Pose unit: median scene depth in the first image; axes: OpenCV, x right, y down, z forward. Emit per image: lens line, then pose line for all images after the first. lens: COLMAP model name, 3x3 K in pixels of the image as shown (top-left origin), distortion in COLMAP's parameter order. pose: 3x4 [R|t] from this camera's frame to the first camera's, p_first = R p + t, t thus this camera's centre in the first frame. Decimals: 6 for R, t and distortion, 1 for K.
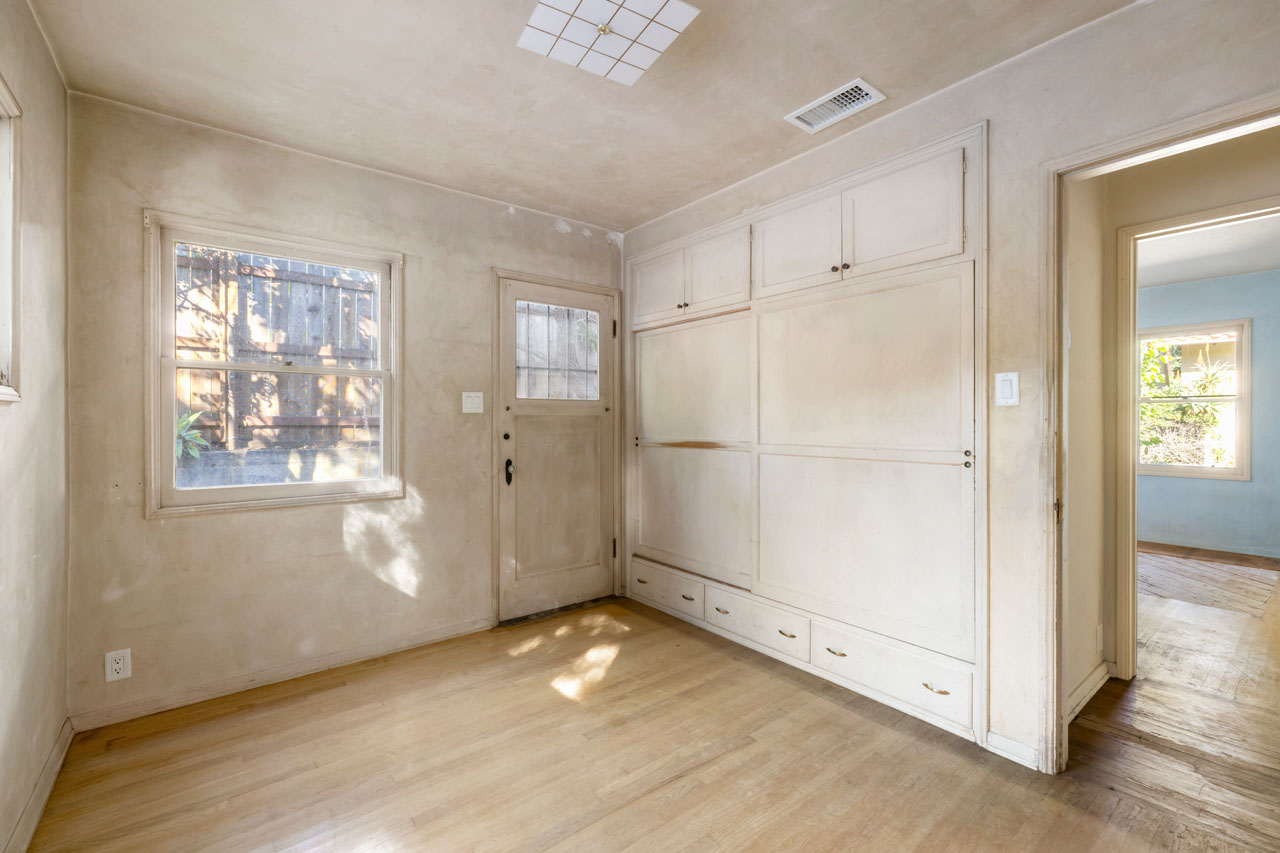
lens RADIAL K [[548.3, 0, 650.0], [0, 548.3, 421.1], [0, 0, 1]] dist [0.002392, -0.000319]
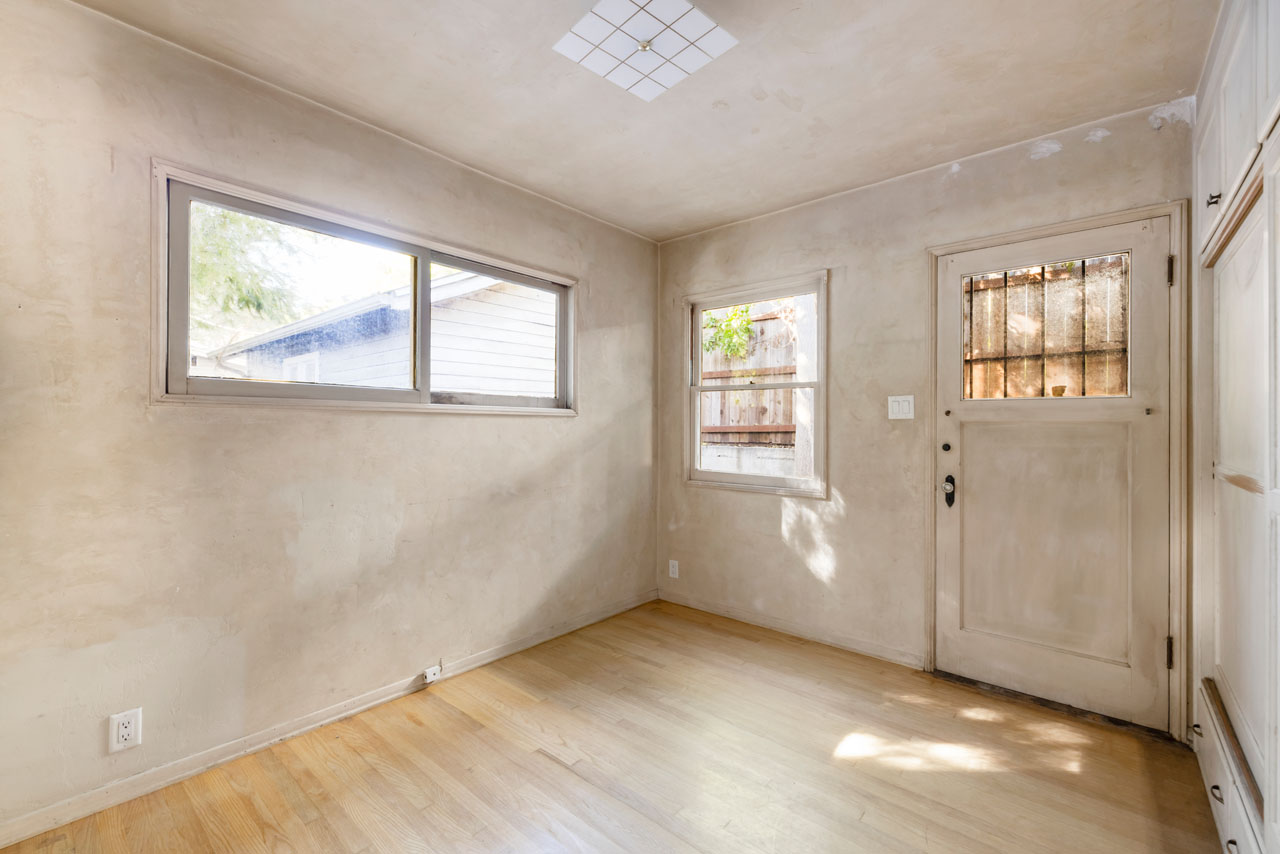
lens RADIAL K [[548.3, 0, 648.0], [0, 548.3, 423.8], [0, 0, 1]] dist [0.002392, -0.000319]
pose [[0.180157, 0.001755, -0.983636, 0.504955], [-0.008268, 0.999966, 0.000270, -0.003857], [0.983603, 0.008084, 0.180165, 0.449060]]
